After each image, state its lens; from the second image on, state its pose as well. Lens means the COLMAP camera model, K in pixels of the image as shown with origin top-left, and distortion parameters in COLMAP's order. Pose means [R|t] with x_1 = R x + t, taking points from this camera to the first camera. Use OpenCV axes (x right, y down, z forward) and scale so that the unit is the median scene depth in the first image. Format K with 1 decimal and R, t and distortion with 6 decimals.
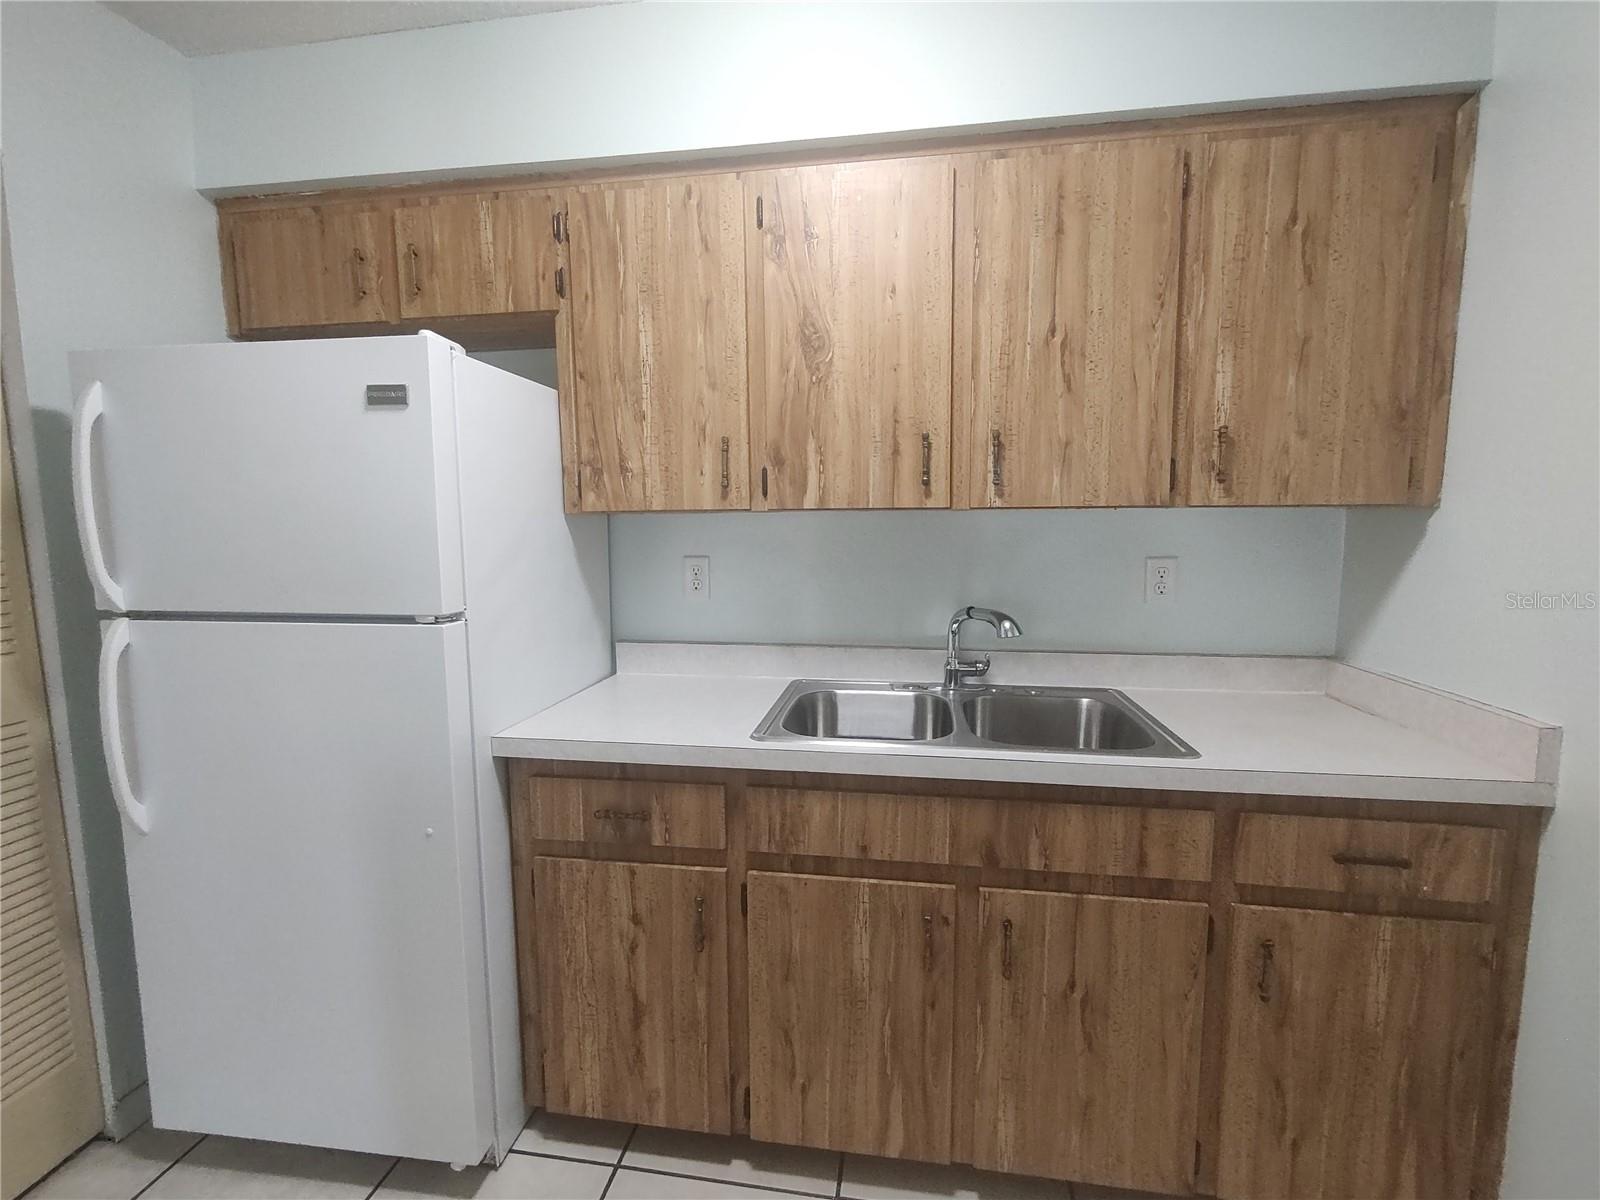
lens RADIAL K [[720.1, 0, 802.1], [0, 720.1, 605.3], [0, 0, 1]] dist [-0.005952, 0.001180]
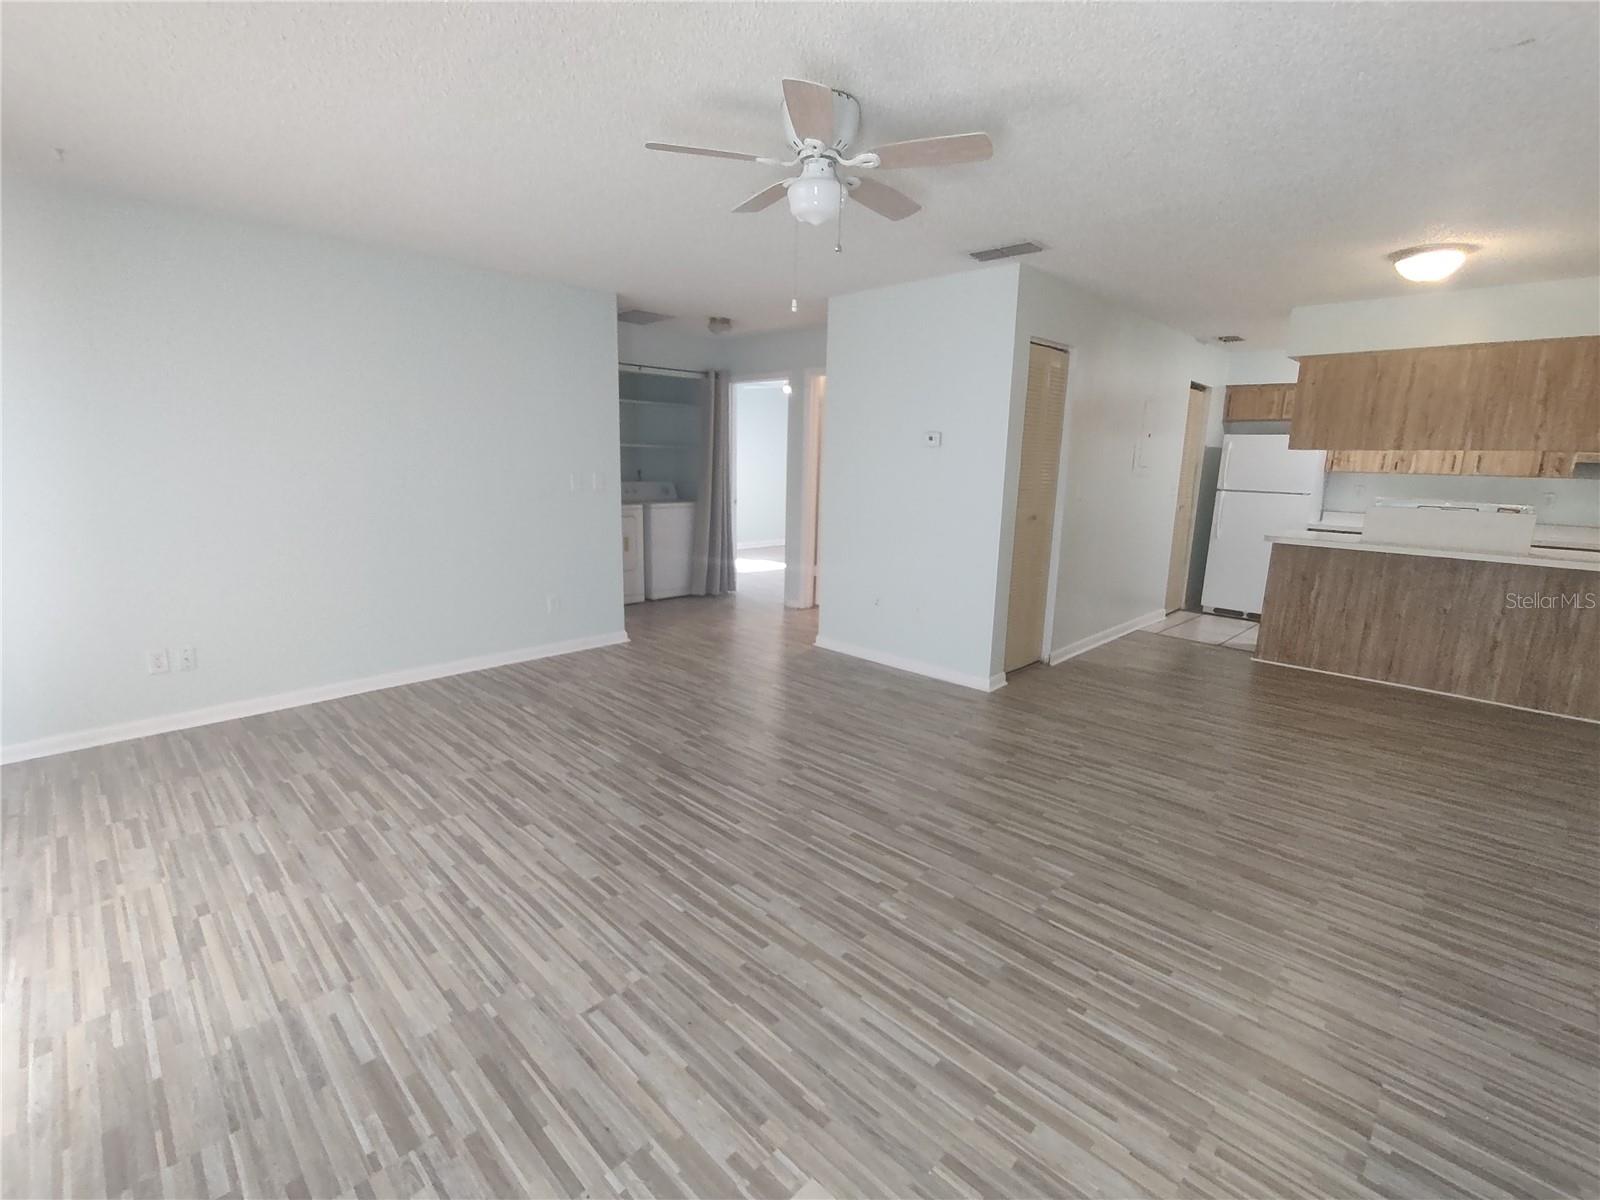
lens RADIAL K [[720.1, 0, 802.1], [0, 720.1, 605.3], [0, 0, 1]] dist [-0.005952, 0.001180]
pose [[0.816589, 0.141335, -0.559650, -0.391136], [-0.096042, 0.989313, 0.109707, 0.440617], [0.569174, -0.035836, 0.821436, -3.898121]]
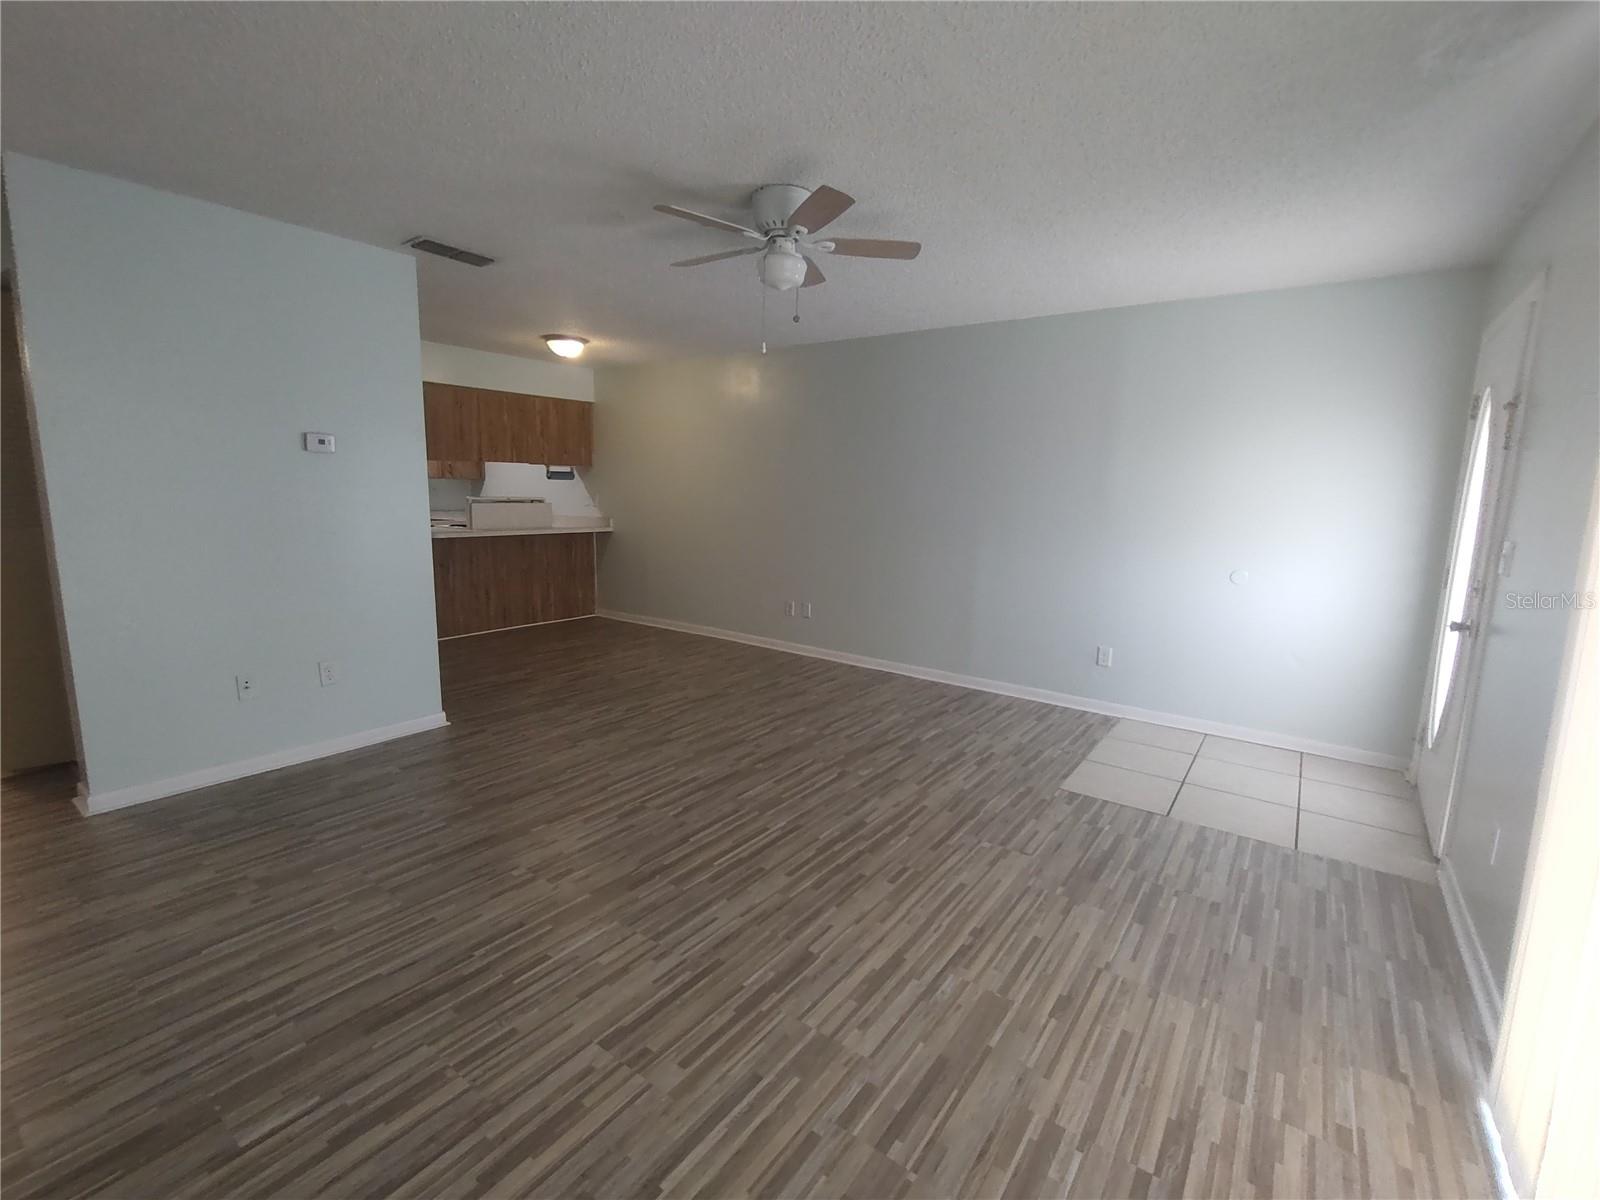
lens RADIAL K [[720.1, 0, 802.1], [0, 720.1, 605.3], [0, 0, 1]] dist [-0.005952, 0.001180]
pose [[0.449561, -0.124951, 0.884467, -2.852715], [0.077898, 0.991880, 0.100531, 0.433968], [-0.889846, 0.023704, 0.455644, -3.502354]]
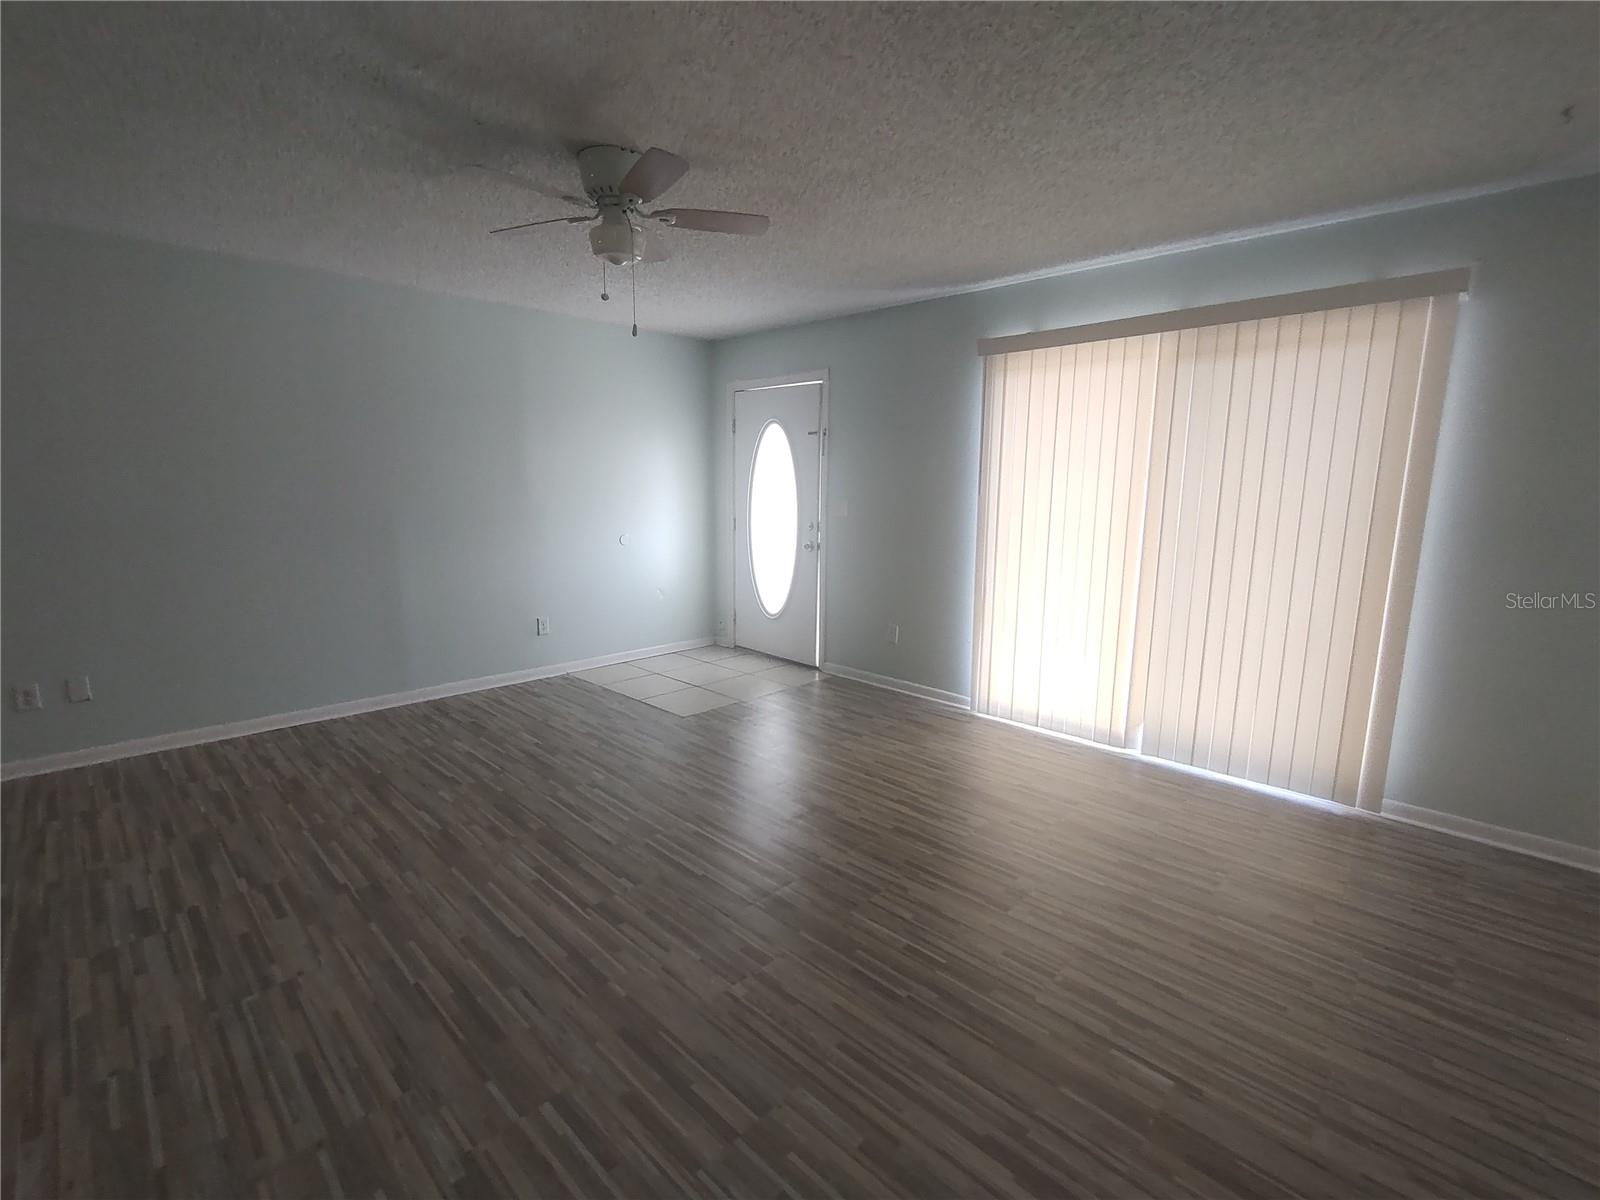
lens RADIAL K [[720.1, 0, 802.1], [0, 720.1, 605.3], [0, 0, 1]] dist [-0.005952, 0.001180]
pose [[-0.819122, -0.100507, 0.564746, -2.539258], [0.063053, 0.962788, 0.262801, 0.175416], [-0.570144, 0.250875, -0.782303, -1.525980]]
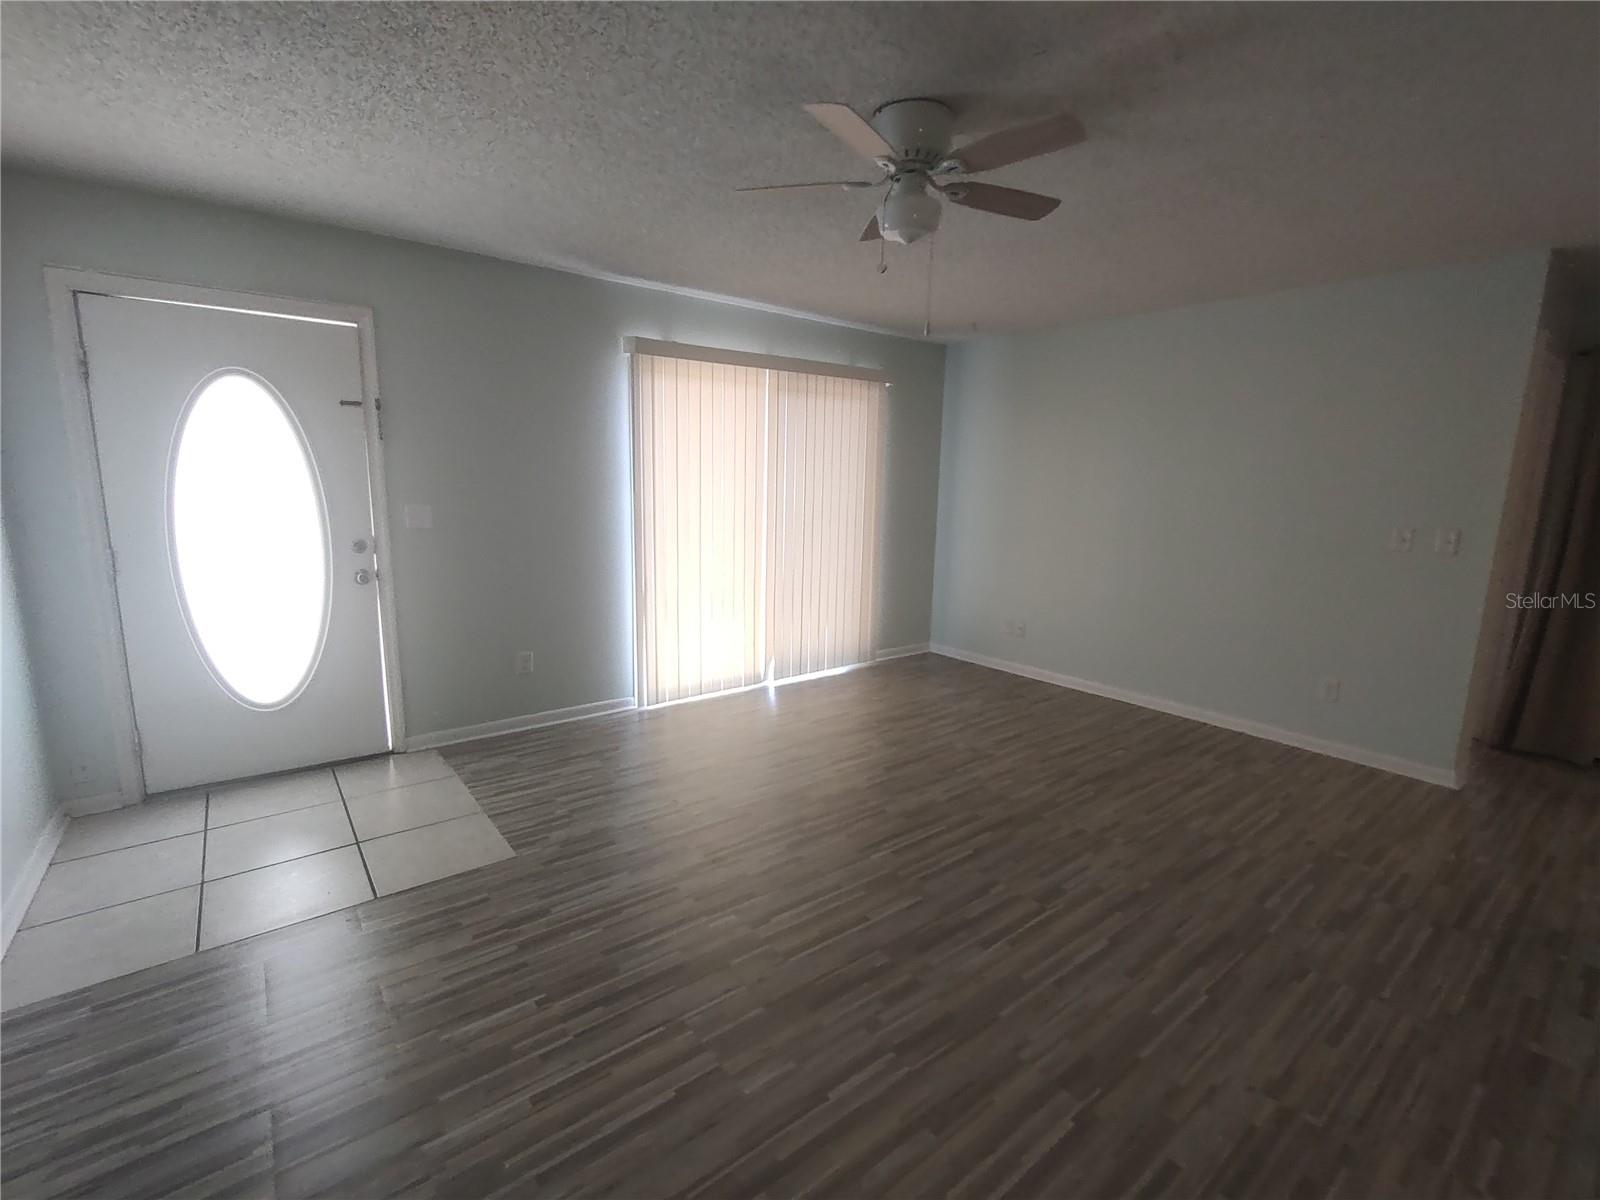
lens RADIAL K [[720.1, 0, 802.1], [0, 720.1, 605.3], [0, 0, 1]] dist [-0.005952, 0.001180]
pose [[-0.680654, 0.123407, -0.722136, -0.093924], [-0.103088, 0.959769, 0.261183, 0.166770], [0.725316, 0.252219, -0.640549, -1.822147]]
